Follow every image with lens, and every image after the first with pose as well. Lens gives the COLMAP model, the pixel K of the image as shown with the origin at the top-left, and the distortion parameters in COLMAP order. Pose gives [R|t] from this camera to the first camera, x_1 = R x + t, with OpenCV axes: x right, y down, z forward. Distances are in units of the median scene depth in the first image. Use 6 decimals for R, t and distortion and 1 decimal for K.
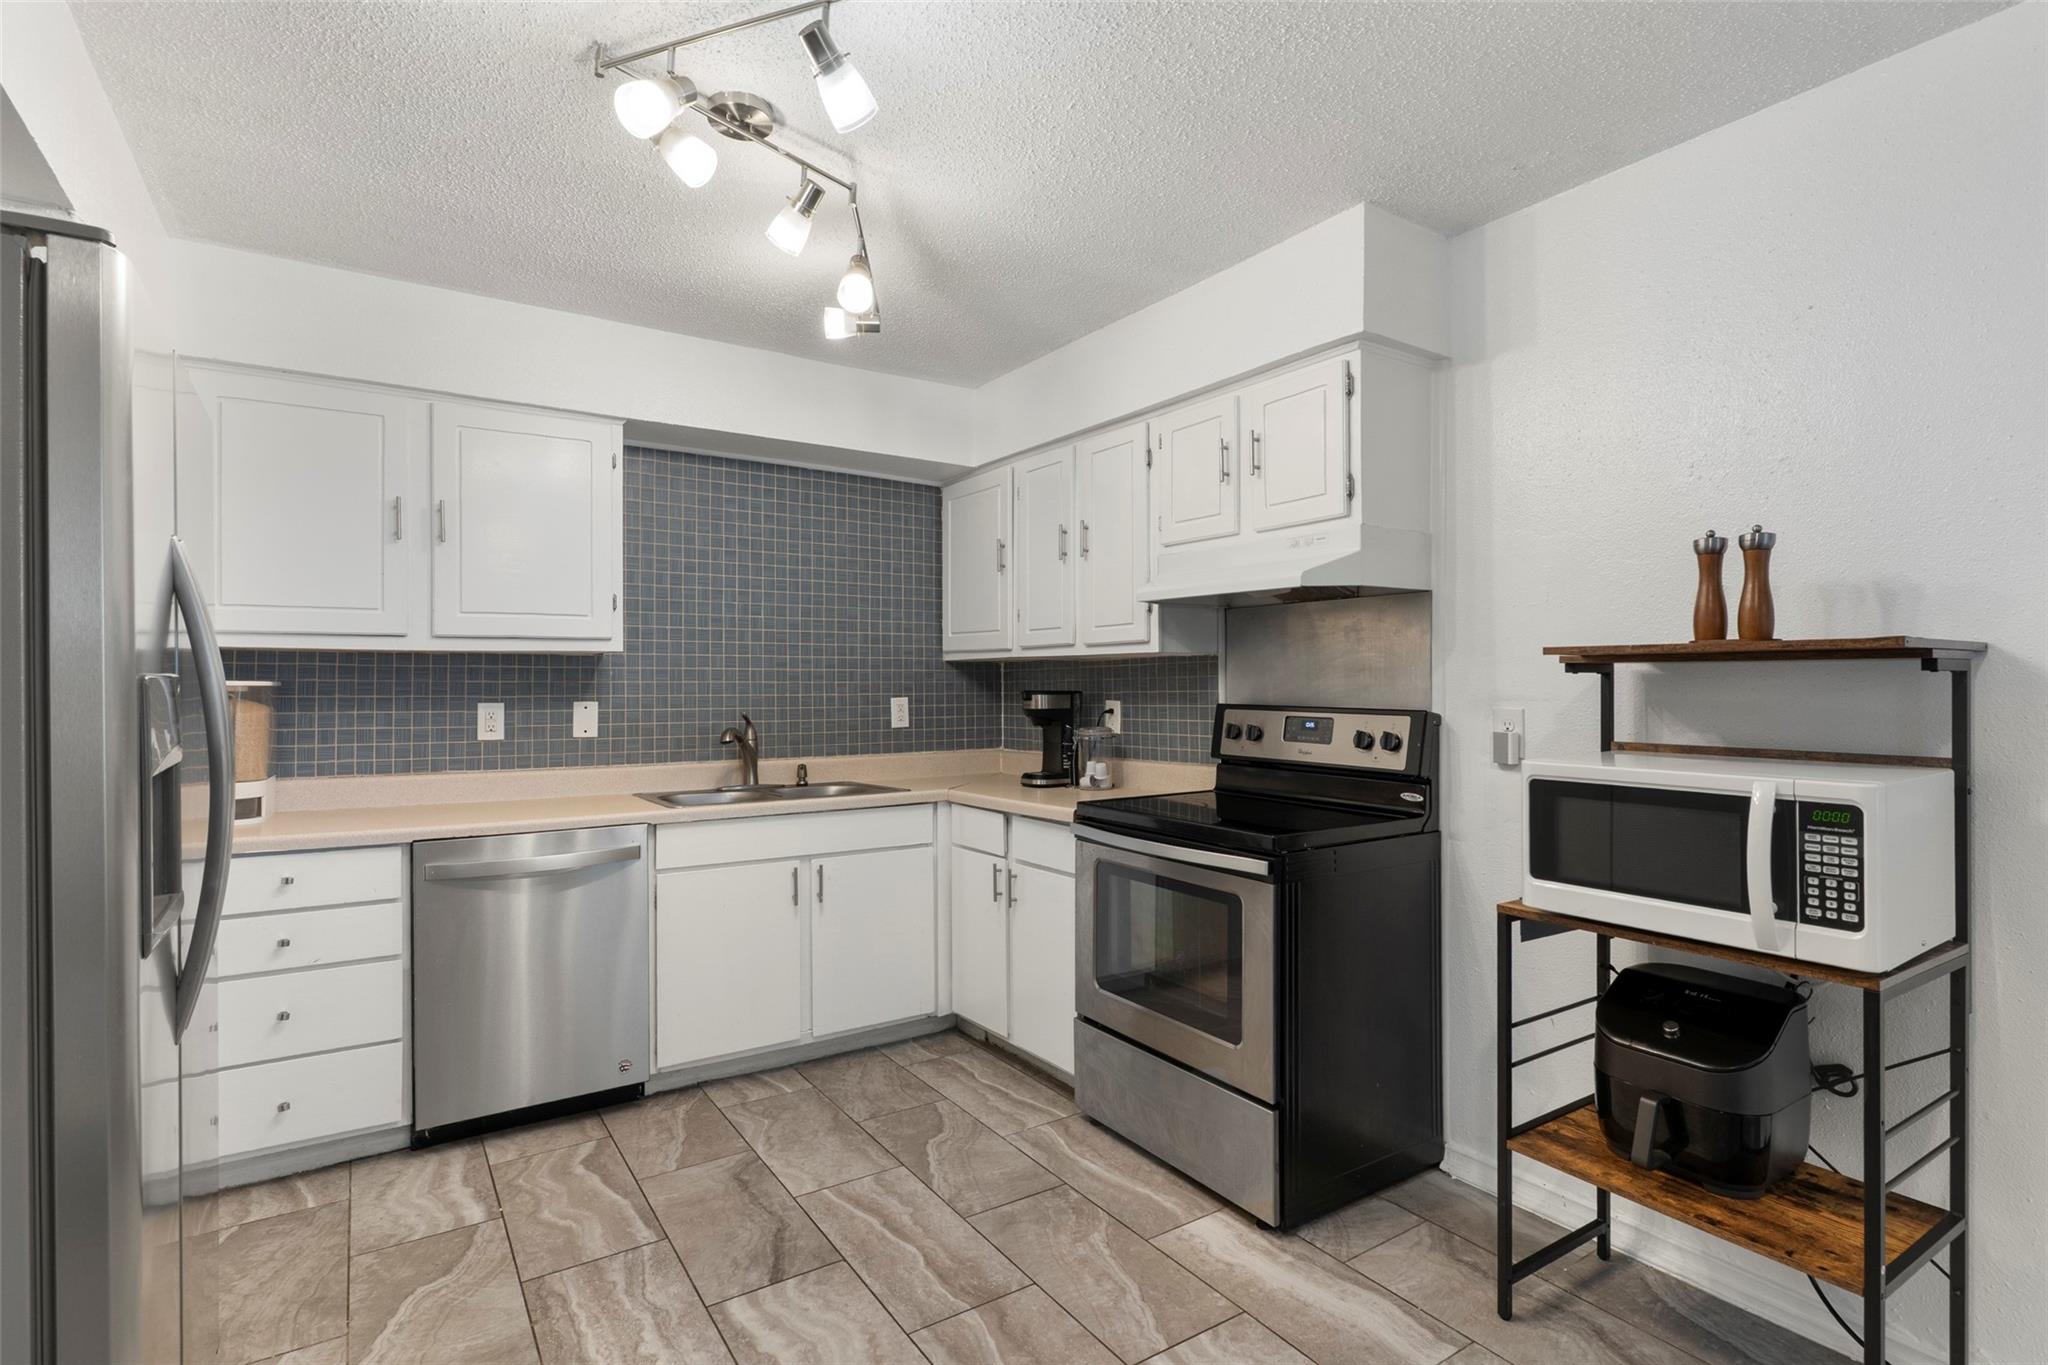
lens RADIAL K [[979.0, 0, 1021.2], [0, 979.0, 677.0], [0, 0, 1]] dist [0.000875, 0.002271]
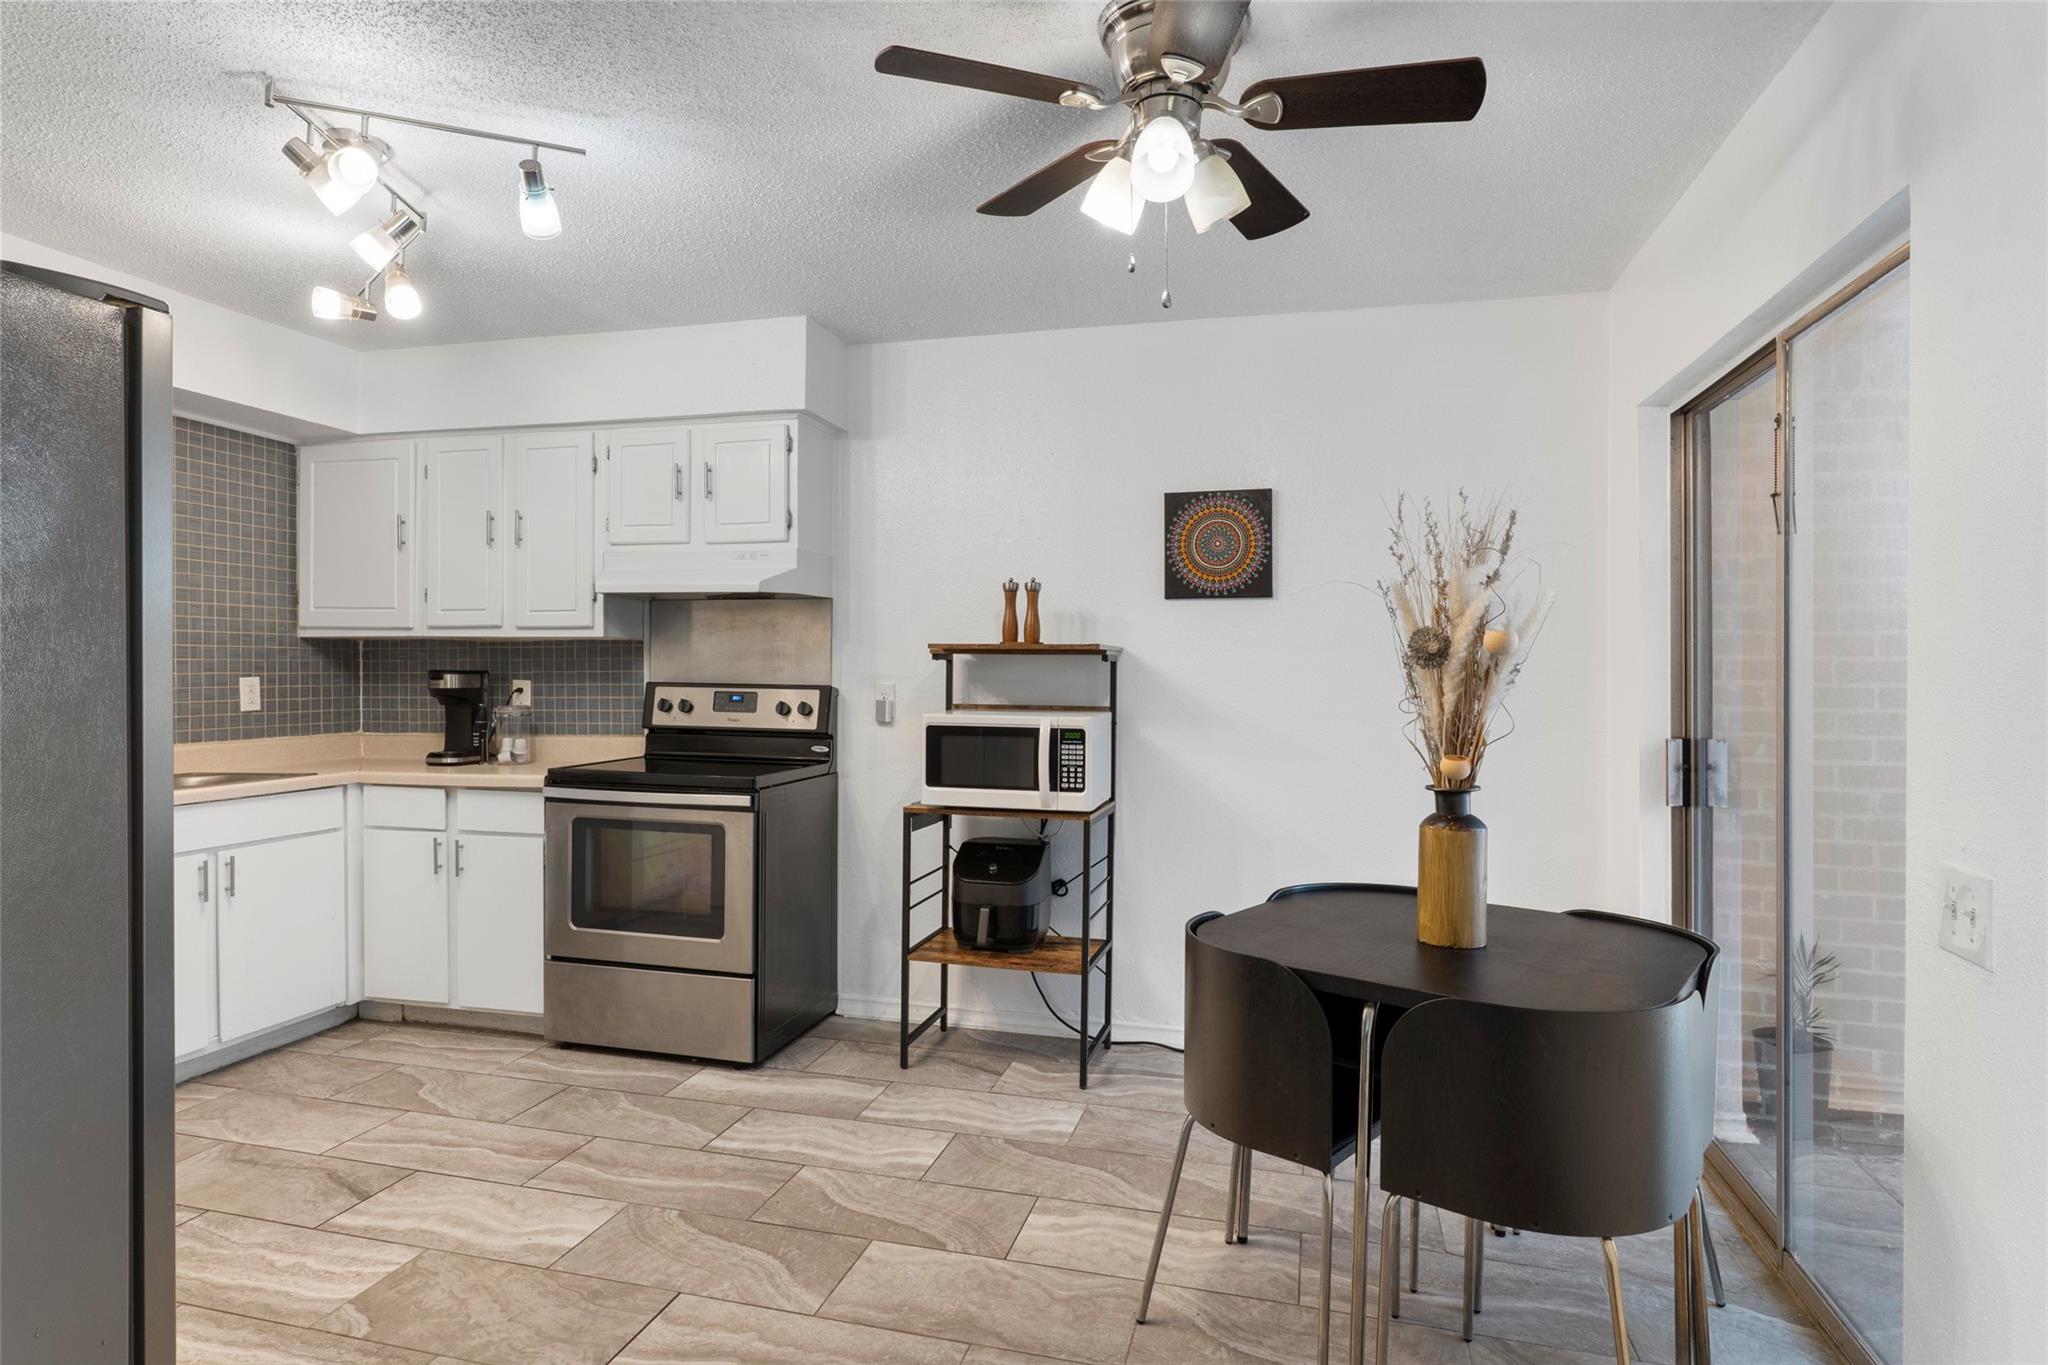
lens RADIAL K [[1093.9, 0, 1014.6], [0, 1093.9, 678.7], [0, 0, 1]] dist [-0.006886, -0.000476]
pose [[0.746582, 0.000709, 0.665293, -0.386703], [-0.012413, 0.999840, 0.012864, 0.001303], [-0.665178, -0.017862, 0.746471, -0.298305]]
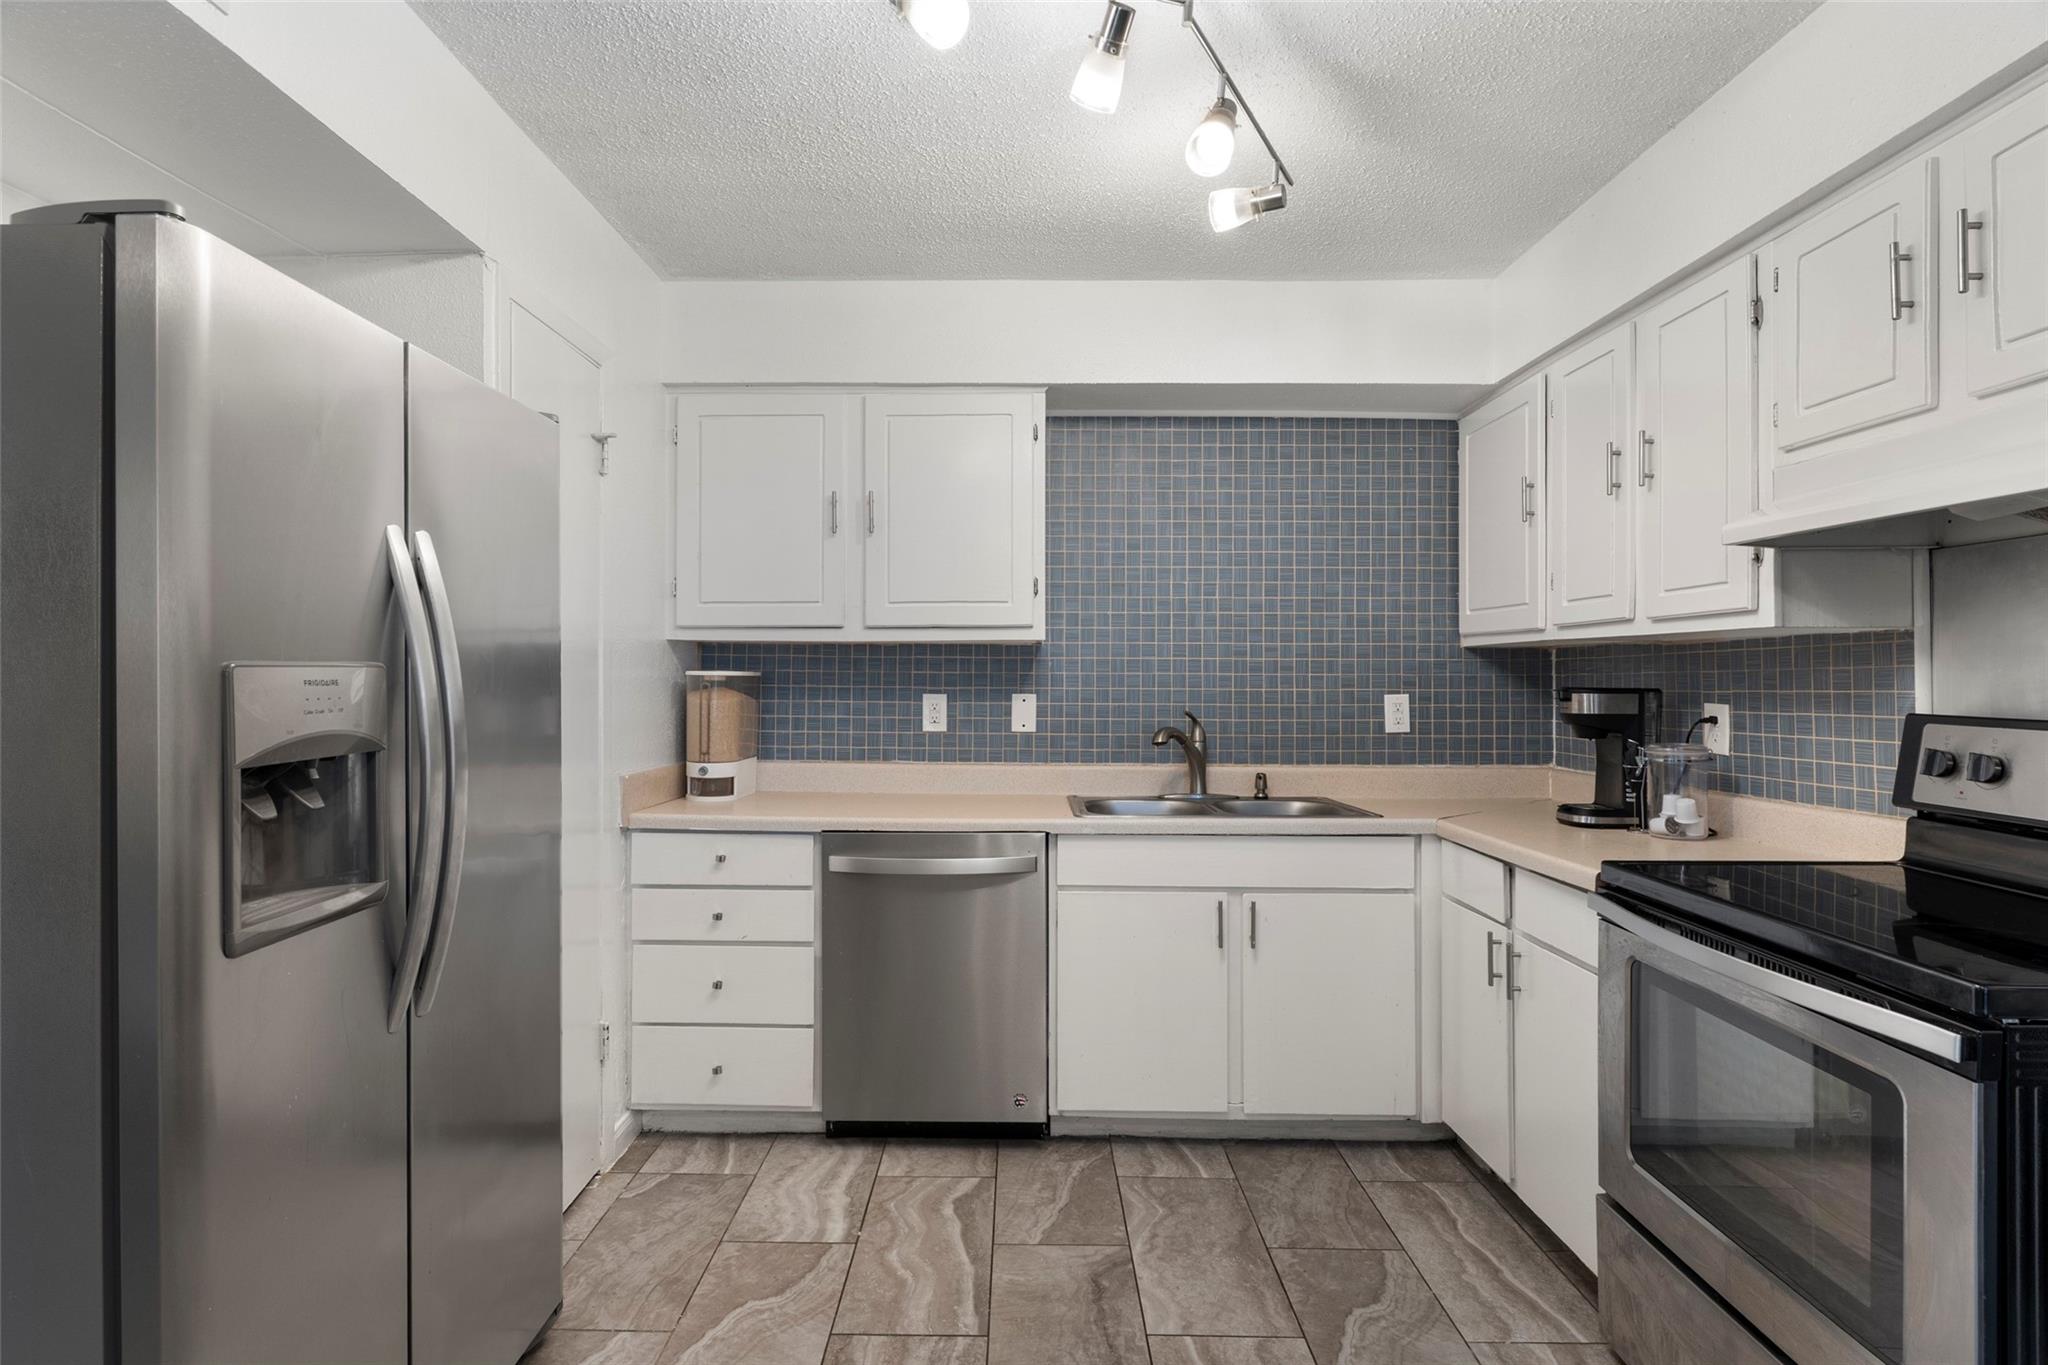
lens RADIAL K [[1003.1, 0, 1019.9], [0, 1003.1, 668.0], [0, 0, 1]] dist [0.002440, 0.001192]
pose [[0.826110, -0.000166, -0.563508, 0.116247], [-0.000531, 0.999999, -0.001074, 0.001260], [0.563508, 0.001186, 0.826110, 0.241958]]
